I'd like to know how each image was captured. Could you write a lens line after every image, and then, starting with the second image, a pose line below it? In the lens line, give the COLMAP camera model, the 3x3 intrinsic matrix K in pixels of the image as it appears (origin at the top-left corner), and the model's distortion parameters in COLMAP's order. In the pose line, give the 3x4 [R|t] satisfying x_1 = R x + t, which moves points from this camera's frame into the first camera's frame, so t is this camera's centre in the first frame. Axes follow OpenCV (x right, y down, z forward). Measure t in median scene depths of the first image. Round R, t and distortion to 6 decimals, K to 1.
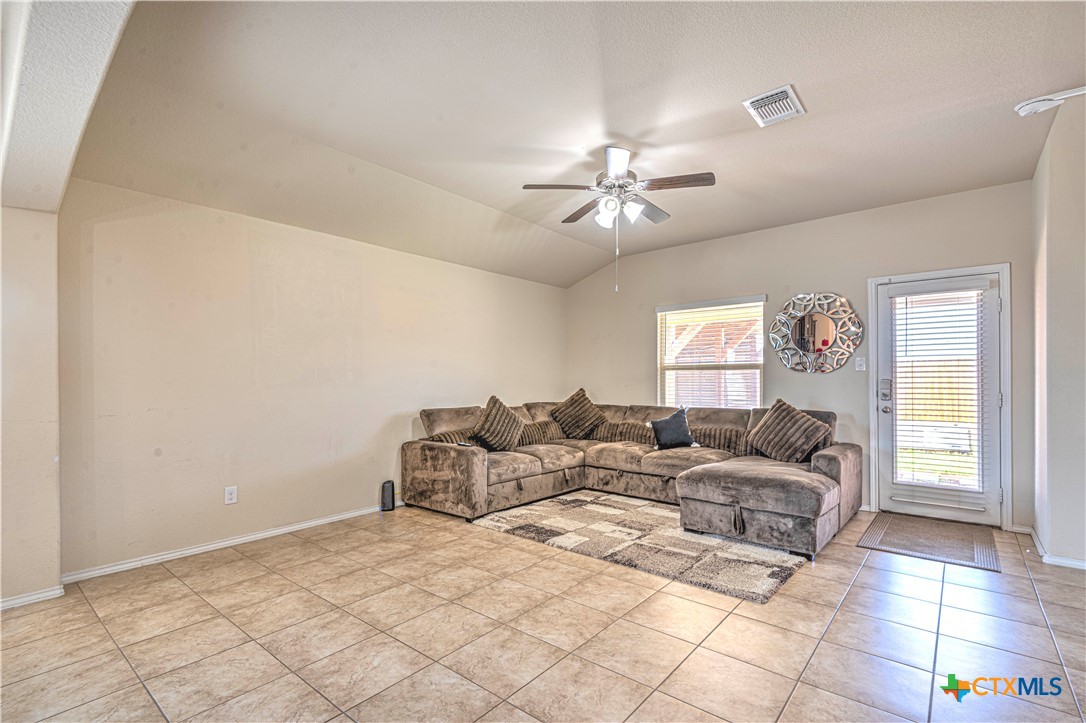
lens RADIAL K [[498.8, 0, 552.6], [0, 498.8, 375.7], [0, 0, 1]] dist [0.033815, -0.018584]
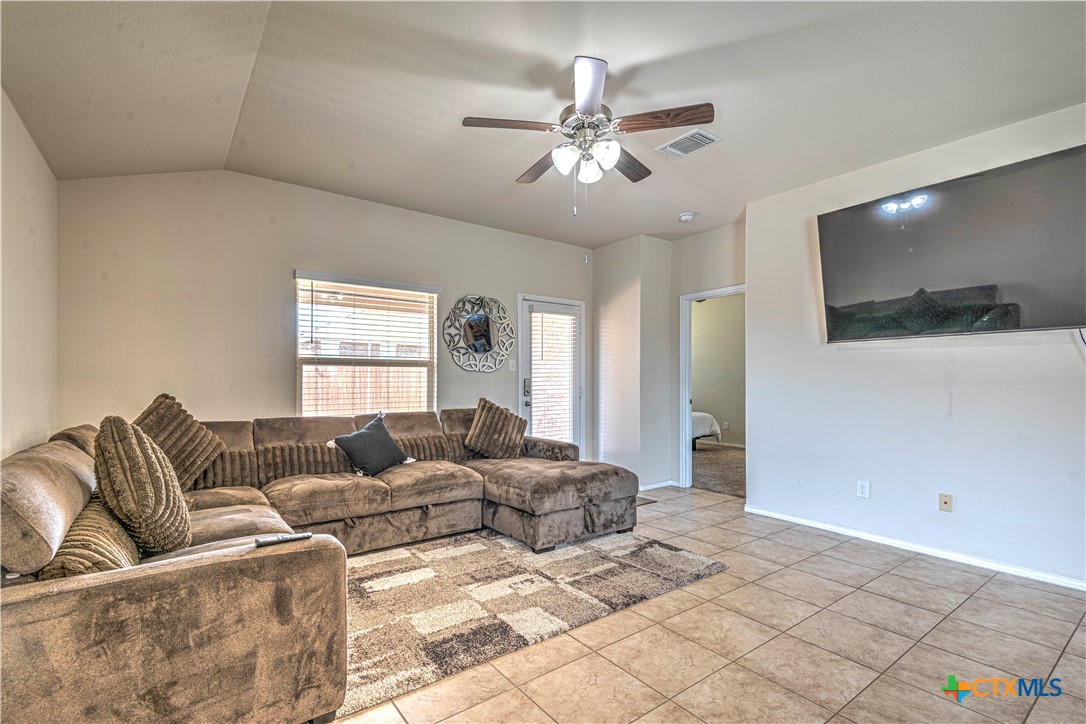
lens RADIAL K [[498.8, 0, 552.6], [0, 498.8, 376.2], [0, 0, 1]] dist [0.033815, -0.018584]
pose [[0.222957, 0.009286, 0.974784, -0.531659], [-0.010607, 0.999919, -0.007099, 0.010029], [-0.974770, -0.008756, 0.223038, 0.729564]]
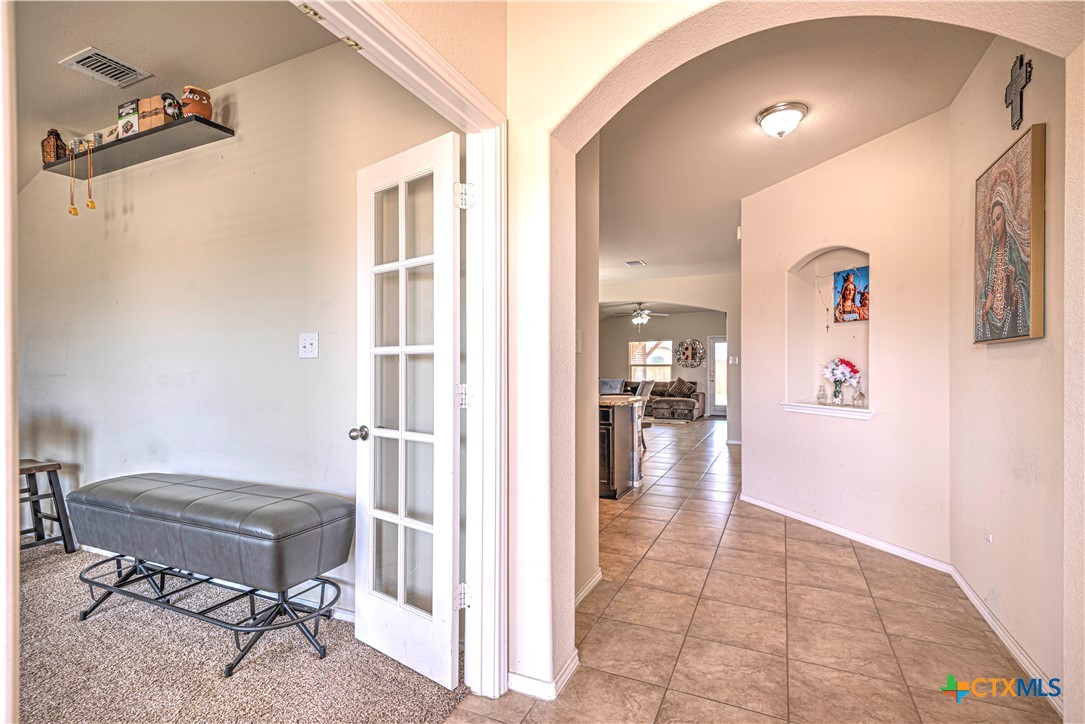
lens RADIAL K [[498.3, 0, 552.1], [0, 498.3, 376.2], [0, 0, 1]] dist [0.033815, -0.018584]
pose [[0.967027, 0.001521, 0.254671, -1.120978], [-0.006478, 0.999806, 0.018625, -0.010506], [-0.254593, -0.019661, 0.966848, -1.799372]]
